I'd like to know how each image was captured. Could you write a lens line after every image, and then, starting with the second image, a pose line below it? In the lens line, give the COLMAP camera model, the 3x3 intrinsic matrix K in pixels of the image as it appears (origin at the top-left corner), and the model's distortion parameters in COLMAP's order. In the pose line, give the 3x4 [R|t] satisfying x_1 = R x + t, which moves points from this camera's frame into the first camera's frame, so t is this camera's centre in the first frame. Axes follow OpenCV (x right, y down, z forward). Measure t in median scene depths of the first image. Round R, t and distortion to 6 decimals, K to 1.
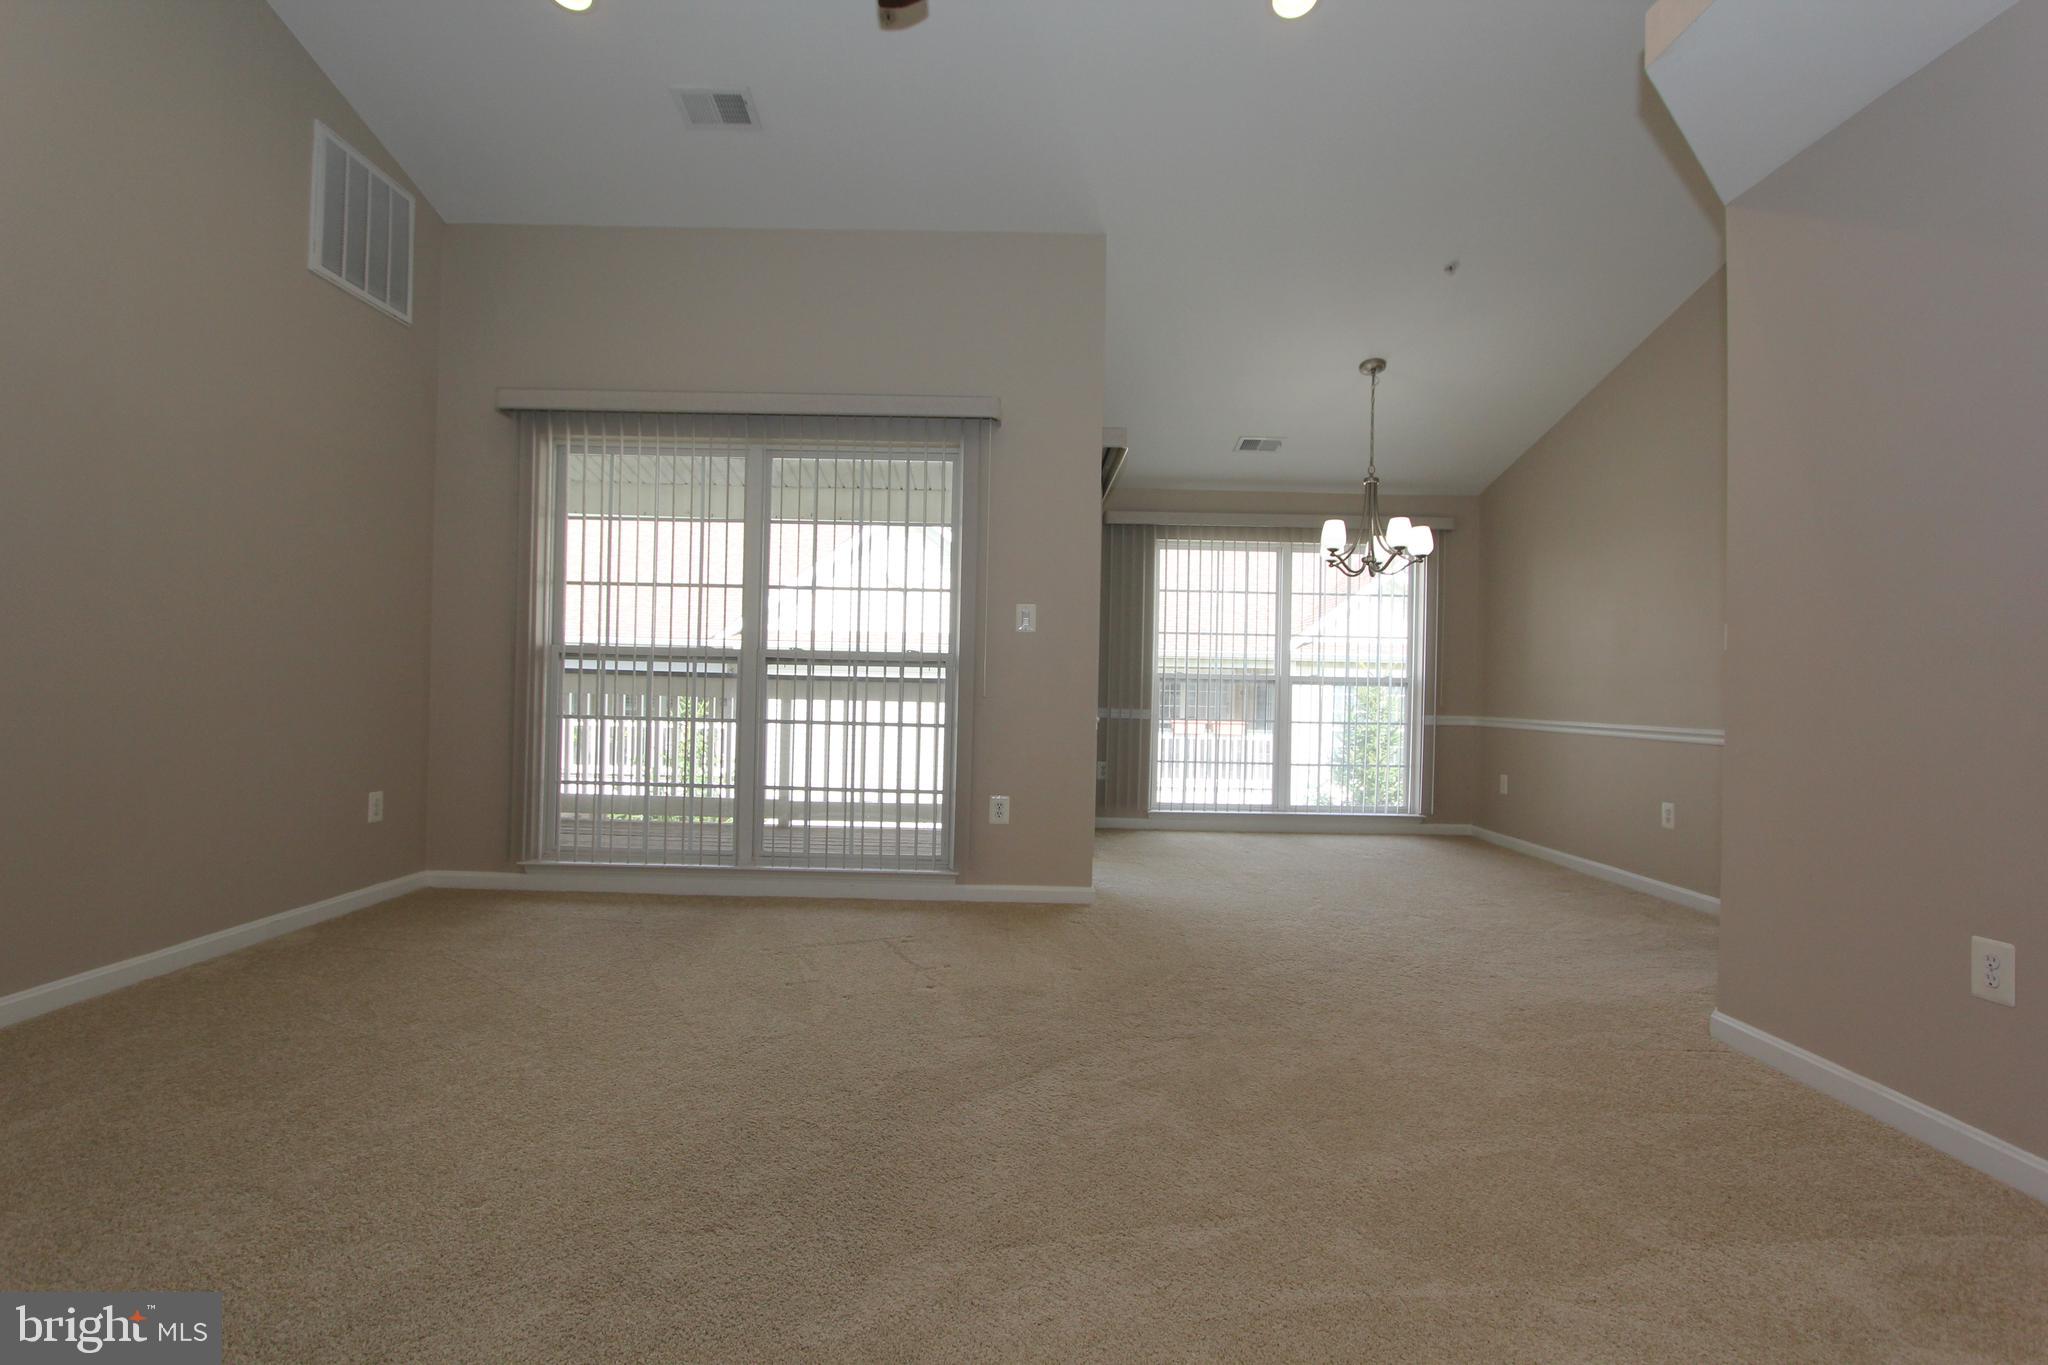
lens RADIAL K [[951.4, 0, 1022.4], [0, 951.4, 687.6], [0, 0, 1]] dist [-0.024455, 0.006468]
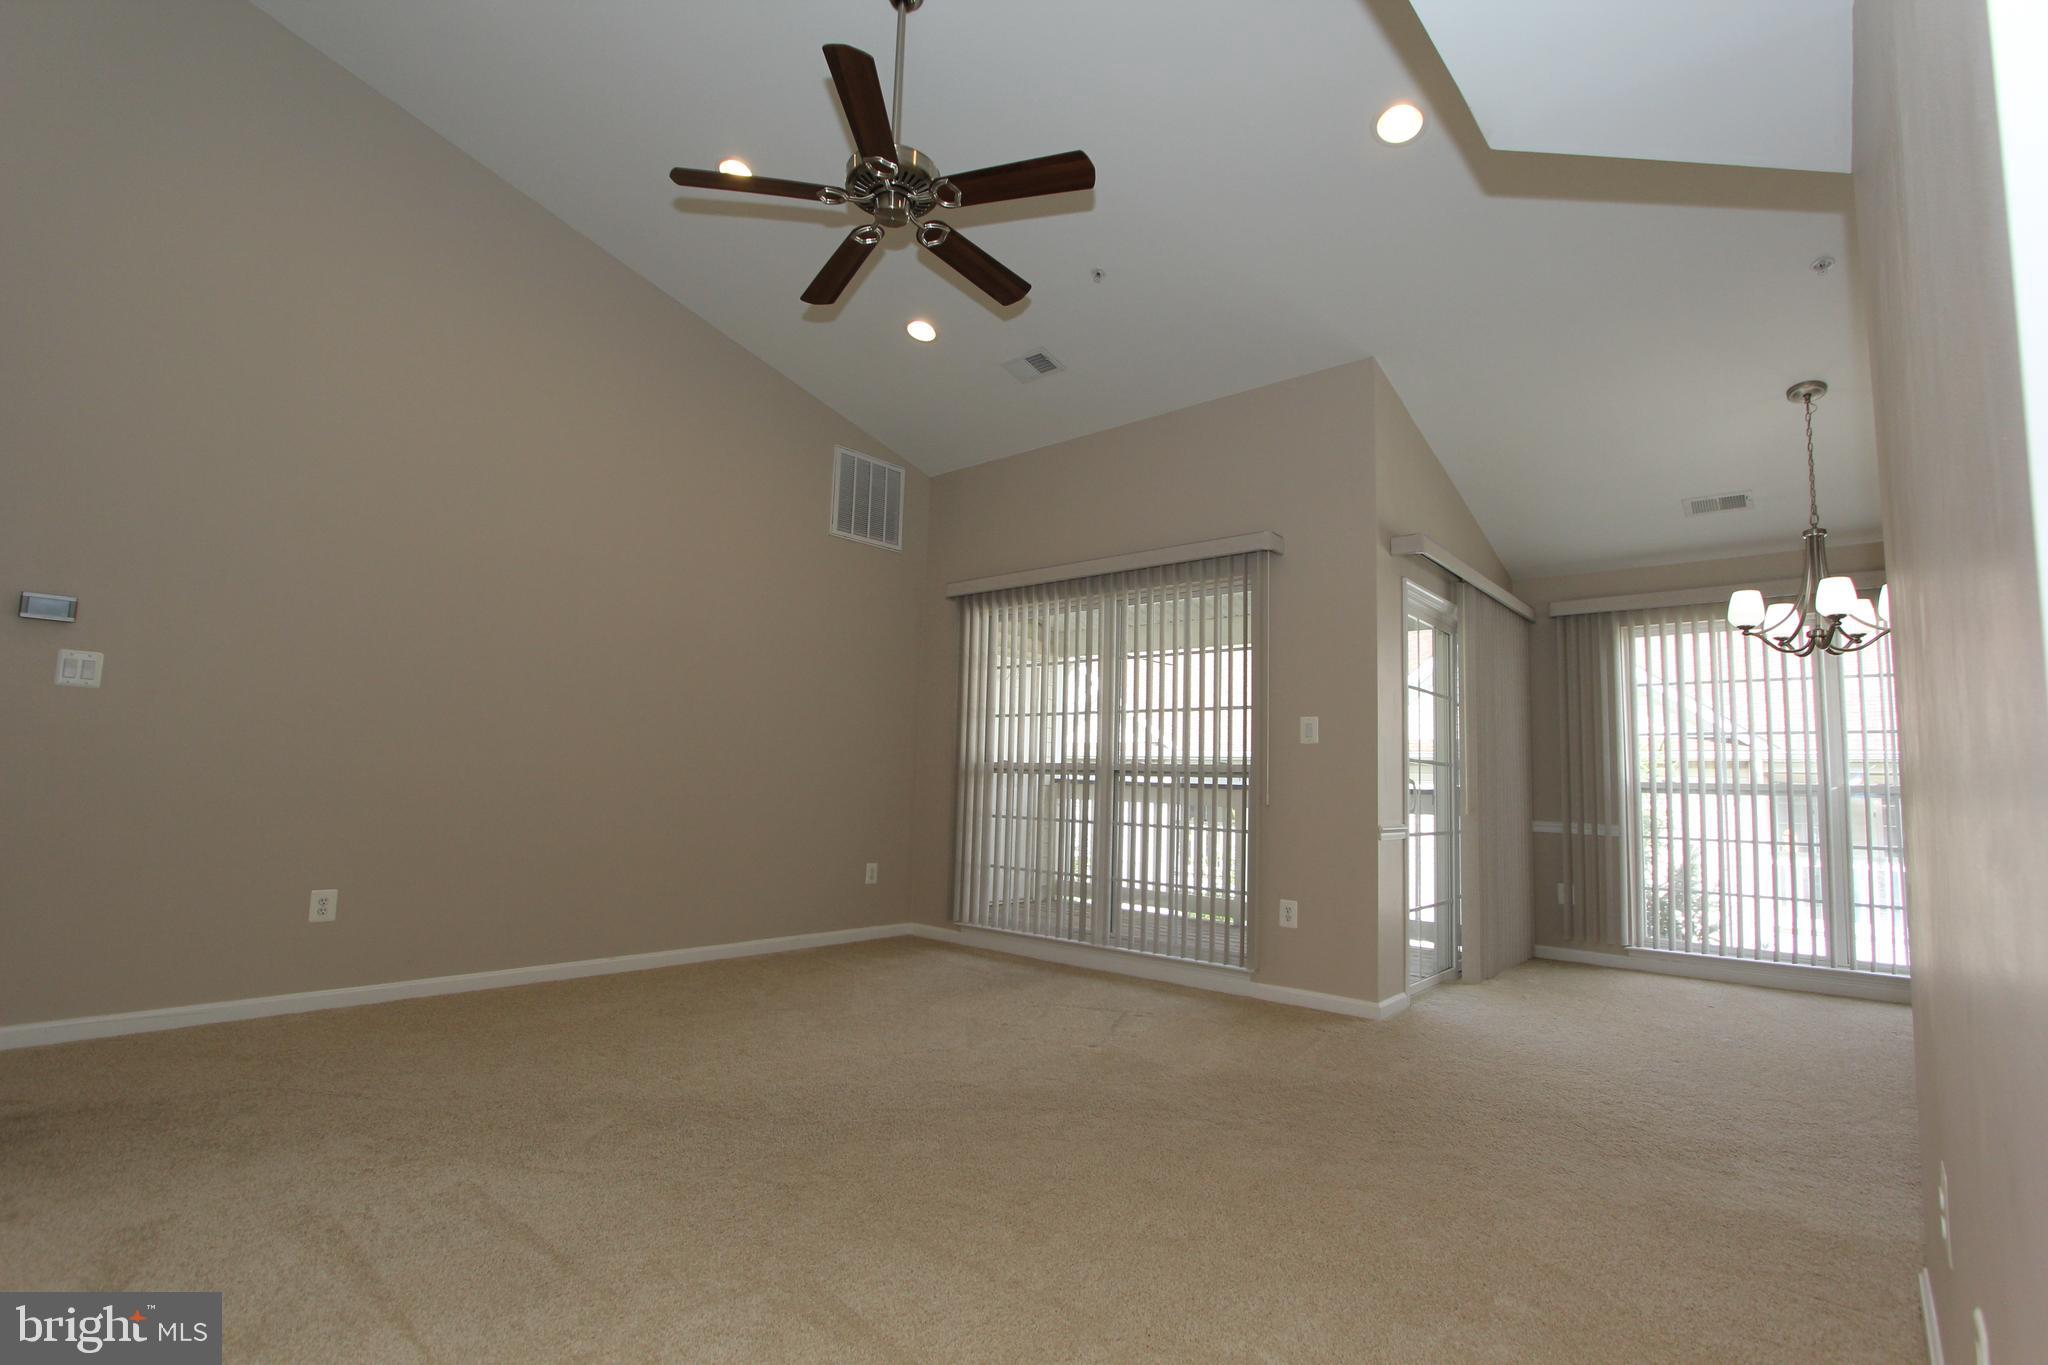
lens RADIAL K [[951.4, 0, 1022.4], [0, 951.4, 687.6], [0, 0, 1]] dist [-0.024455, 0.006468]
pose [[0.753489, -0.067459, -0.653990, 0.448183], [-0.009718, 0.993471, -0.113673, 0.002898], [0.657388, 0.092006, 0.747914, 0.006595]]
